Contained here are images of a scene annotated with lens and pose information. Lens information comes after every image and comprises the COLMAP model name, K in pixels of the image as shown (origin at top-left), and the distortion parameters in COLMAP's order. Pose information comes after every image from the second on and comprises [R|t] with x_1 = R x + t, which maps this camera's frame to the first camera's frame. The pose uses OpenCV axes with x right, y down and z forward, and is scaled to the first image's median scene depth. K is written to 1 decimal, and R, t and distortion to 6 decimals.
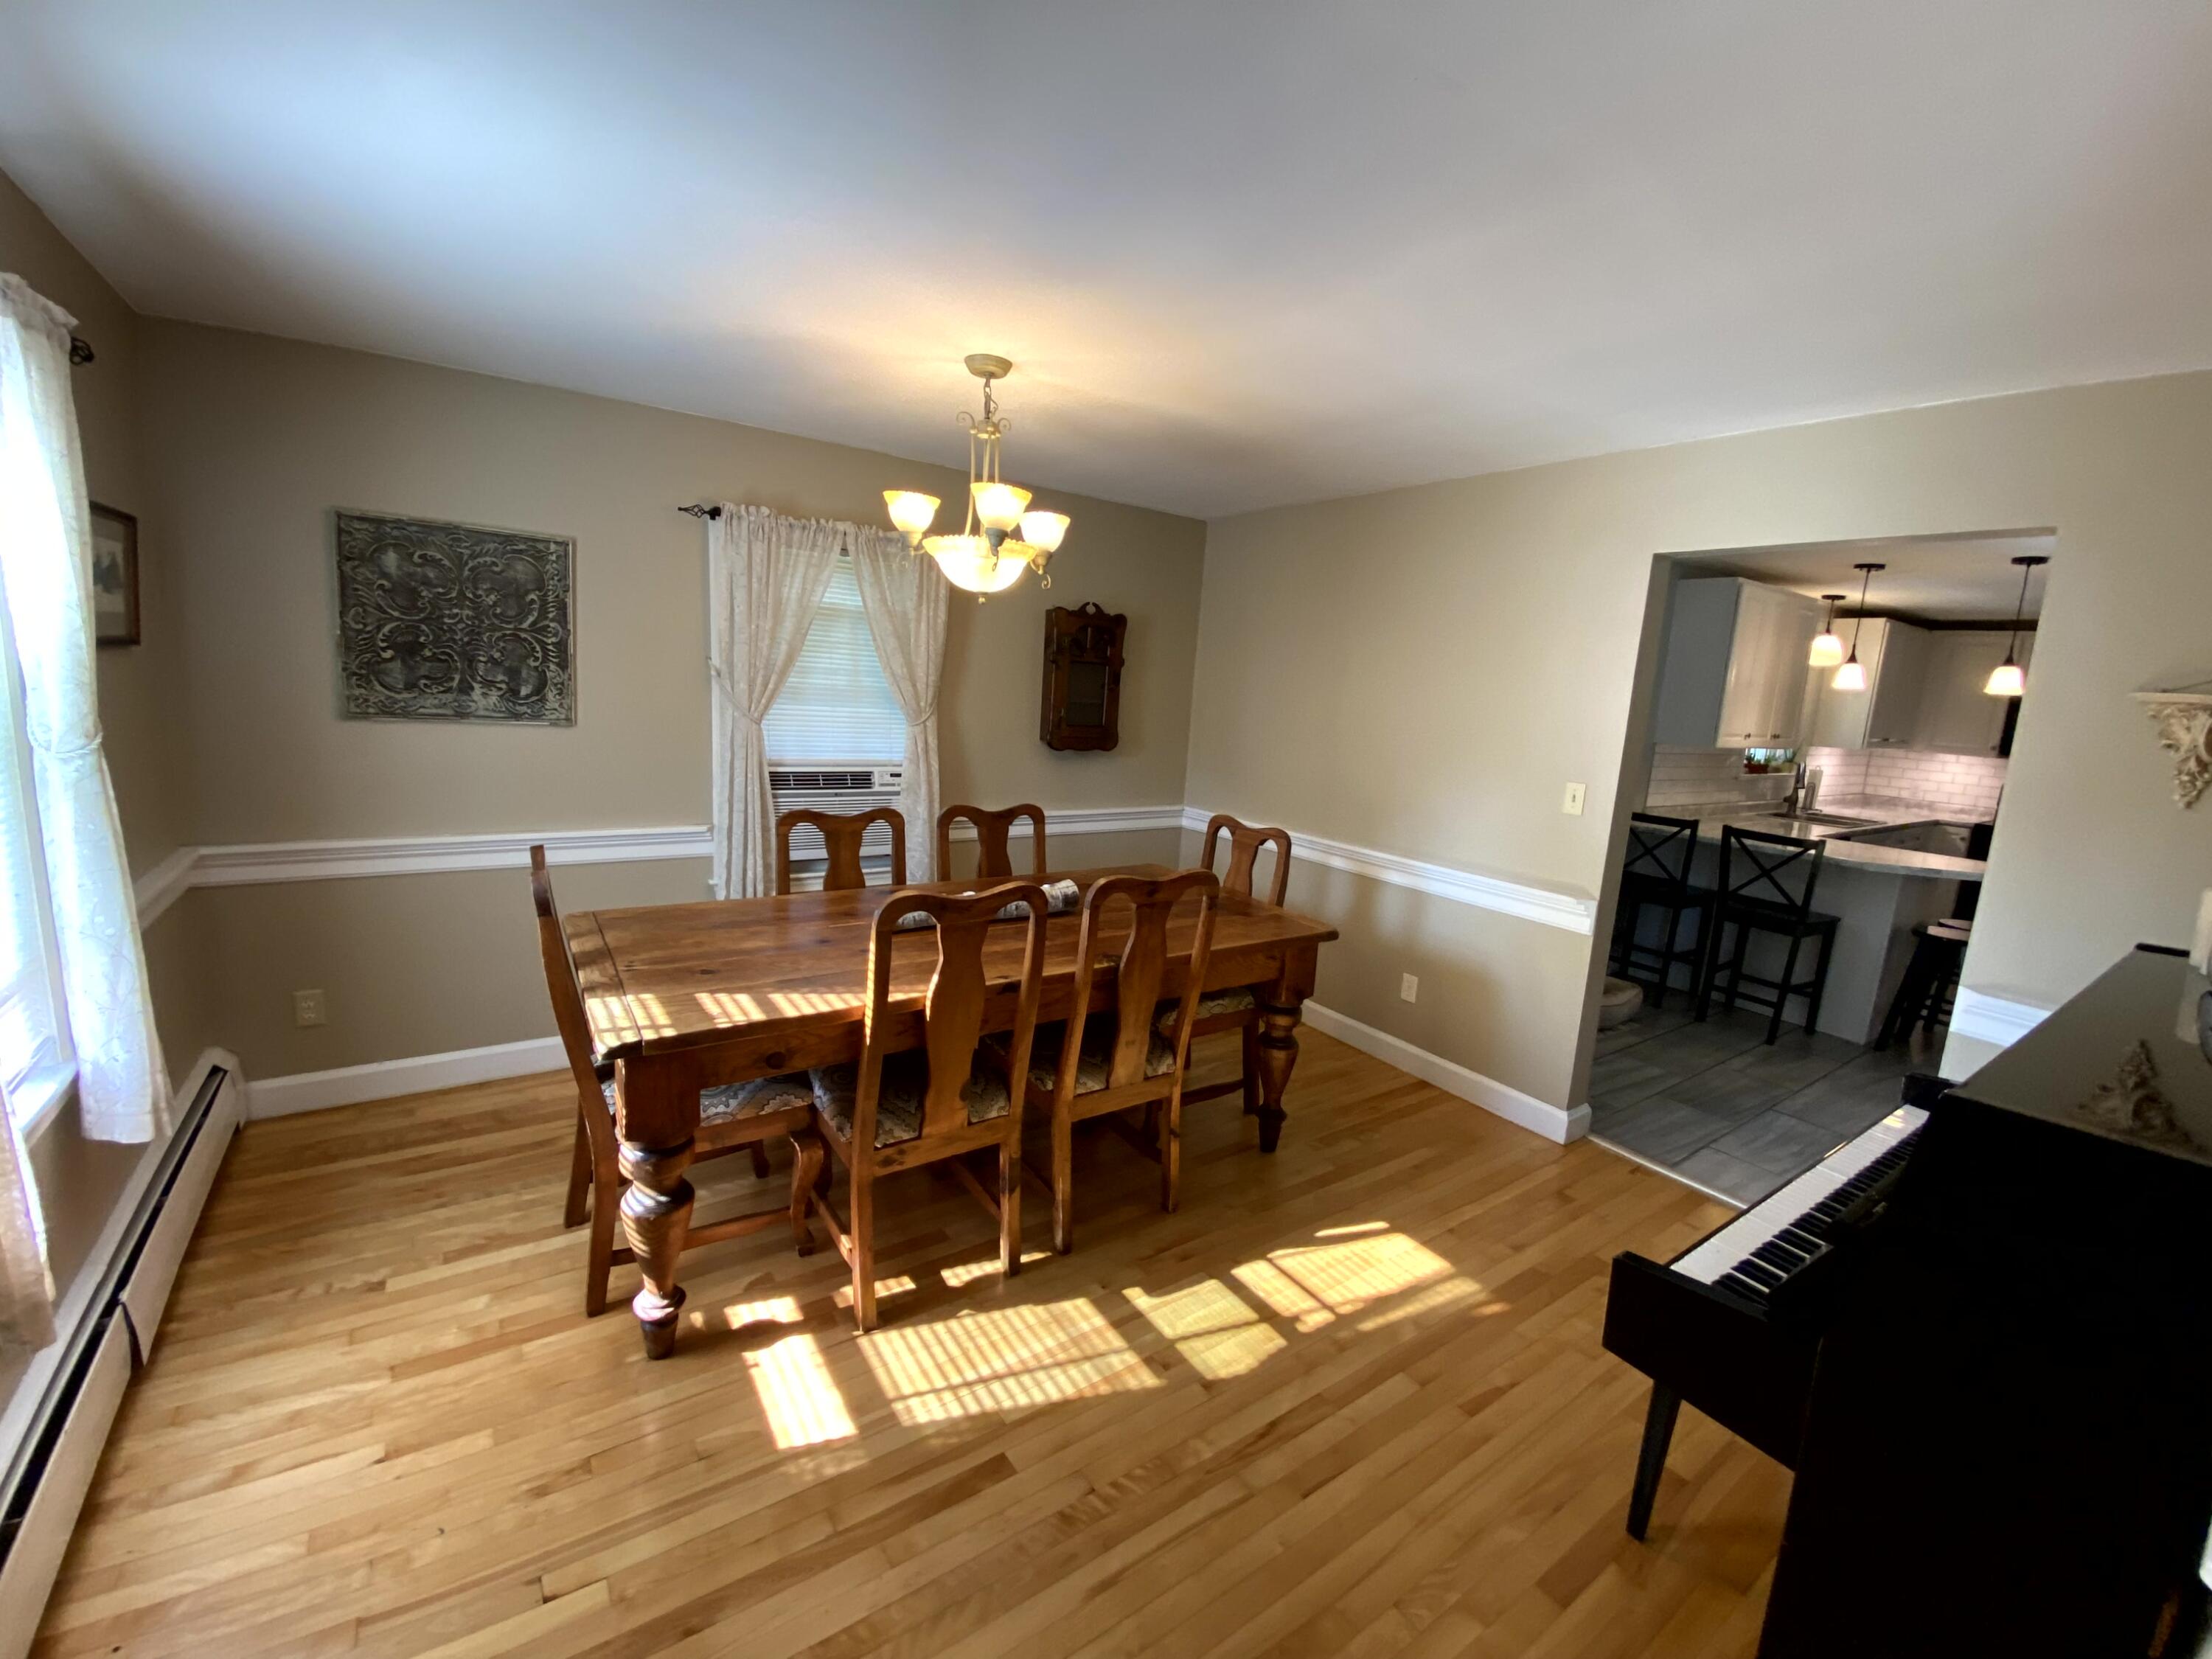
lens RADIAL K [[863.2, 0, 1075.4], [0, 863.2, 825.0], [0, 0, 1]] dist [-0.000427, -0.010859]
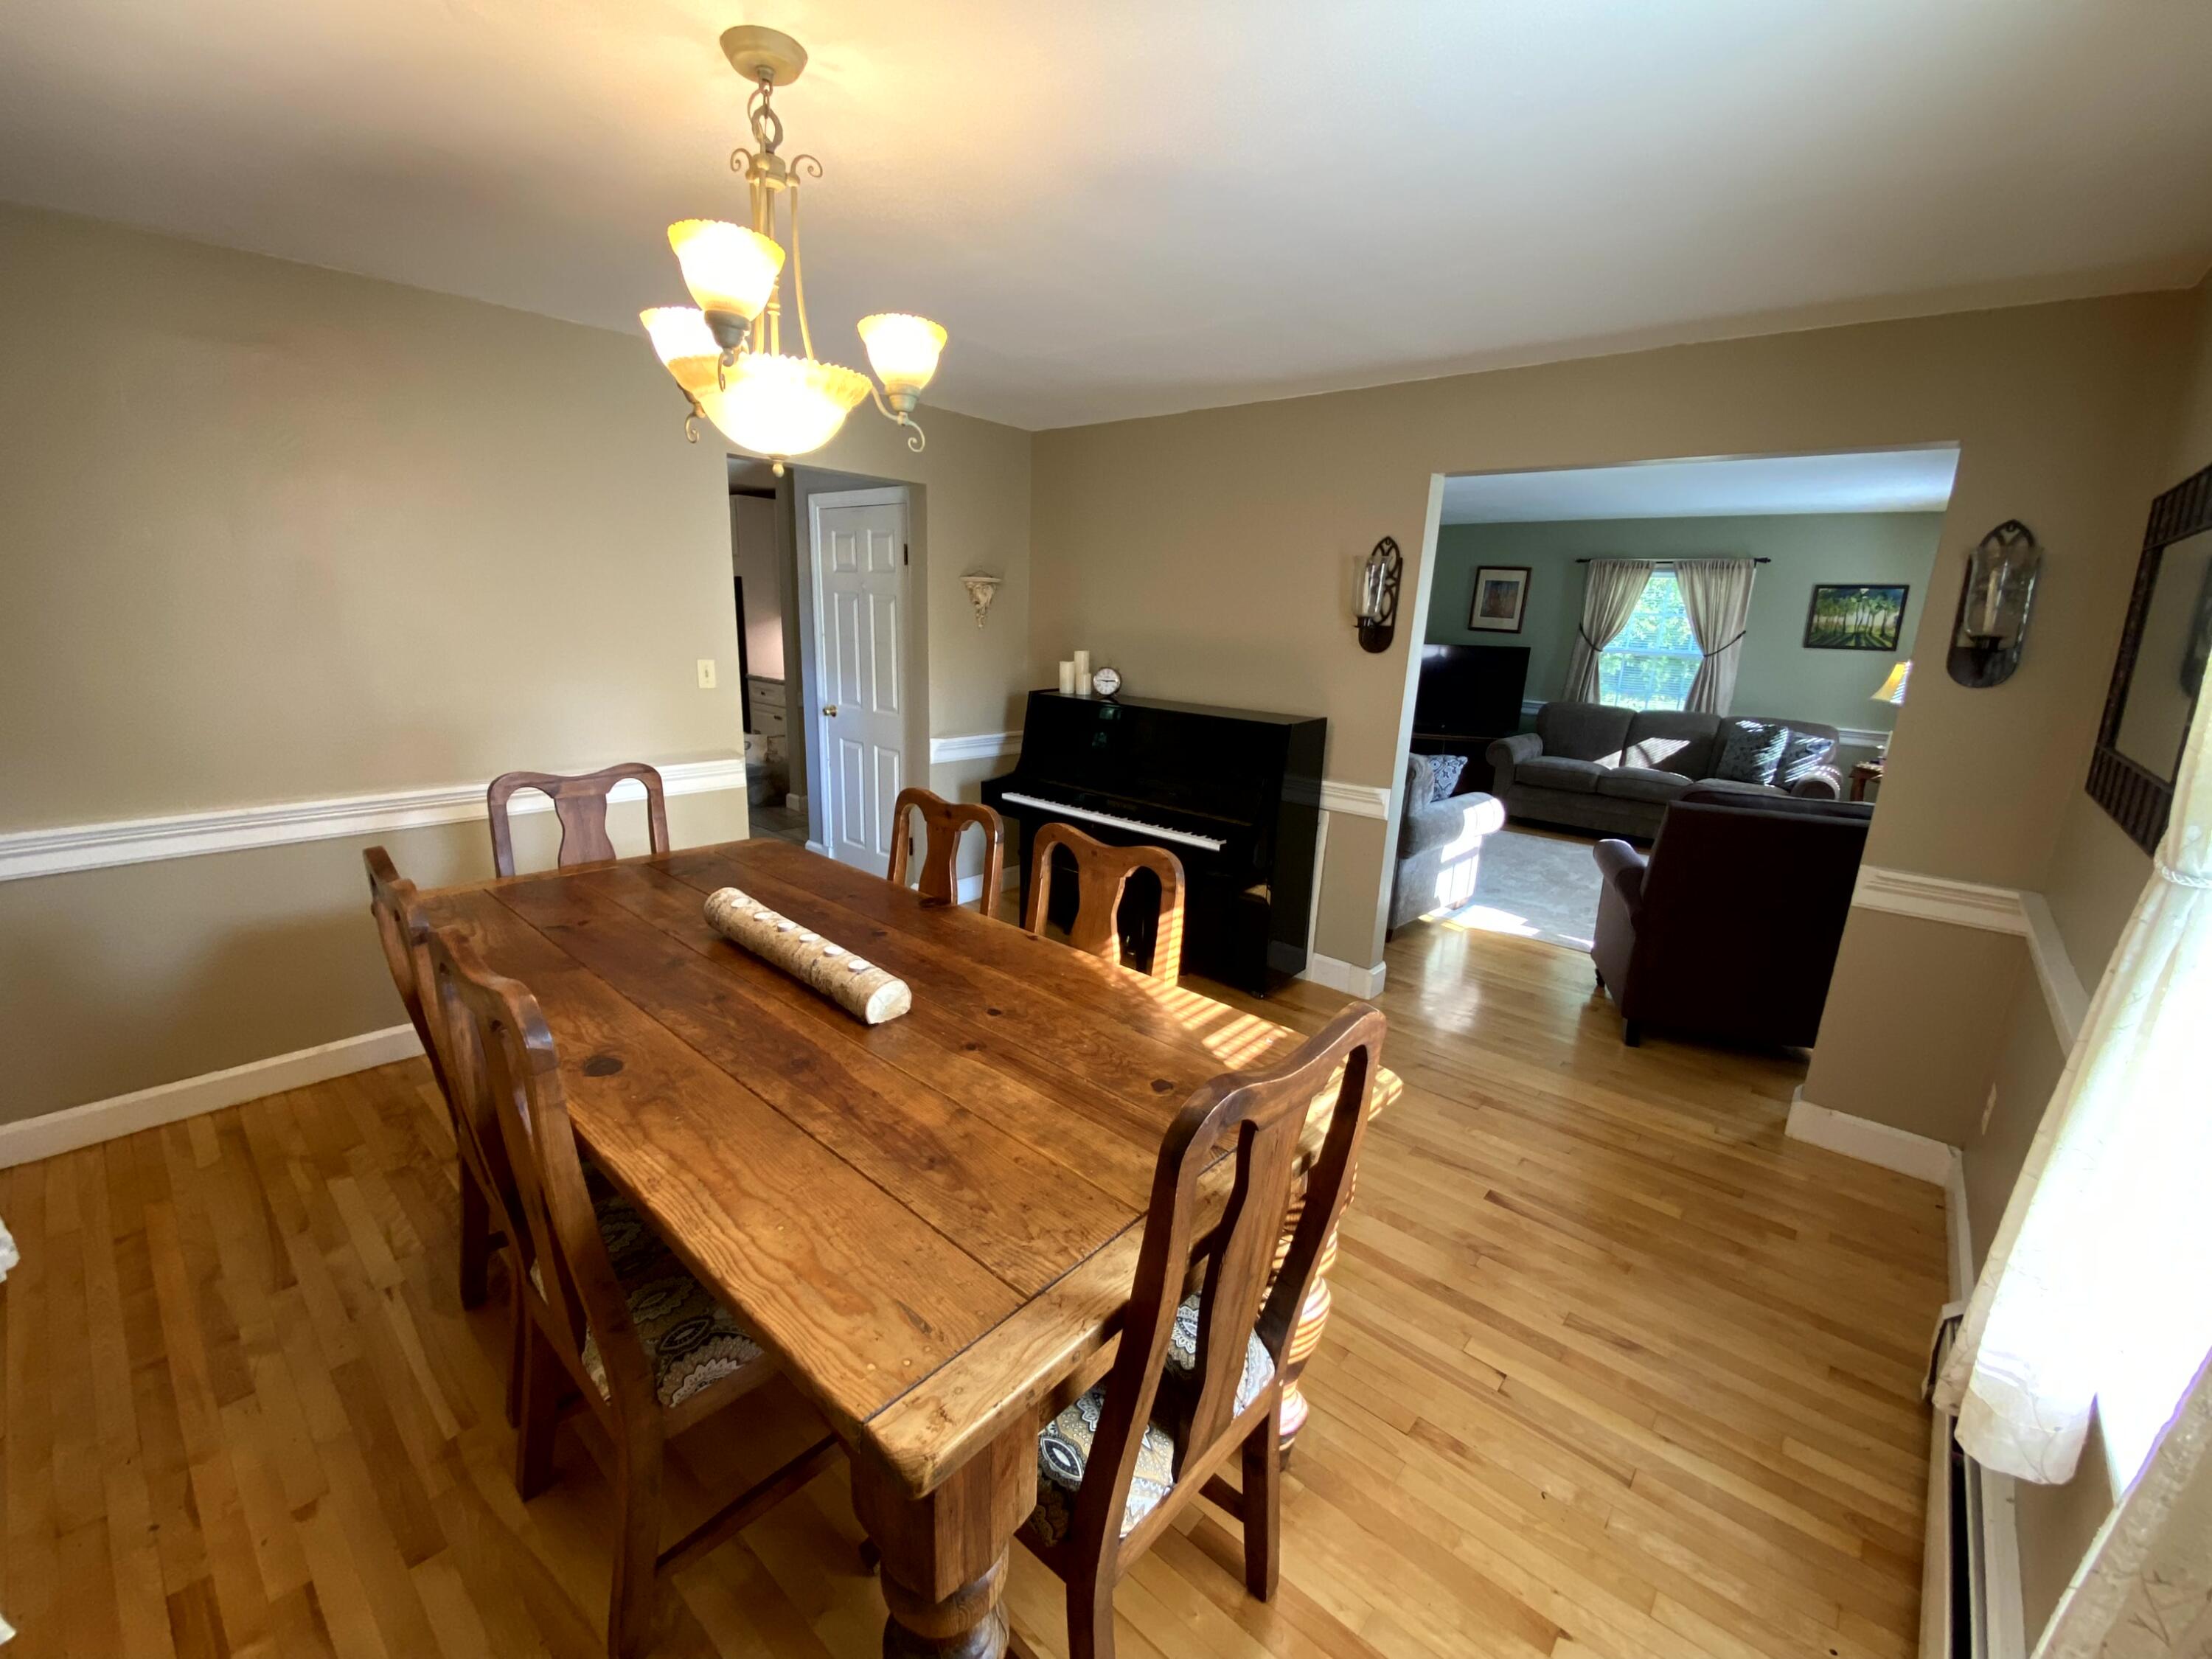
lens RADIAL K [[922.8, 0, 1106.0], [0, 922.8, 829.5], [0, 0, 1]] dist [0.003300, -0.013085]
pose [[-0.251702, -0.291475, 0.922870, -1.081332], [0.106781, 0.939384, 0.325815, -0.269129], [-0.961896, 0.180553, -0.205321, 1.223759]]
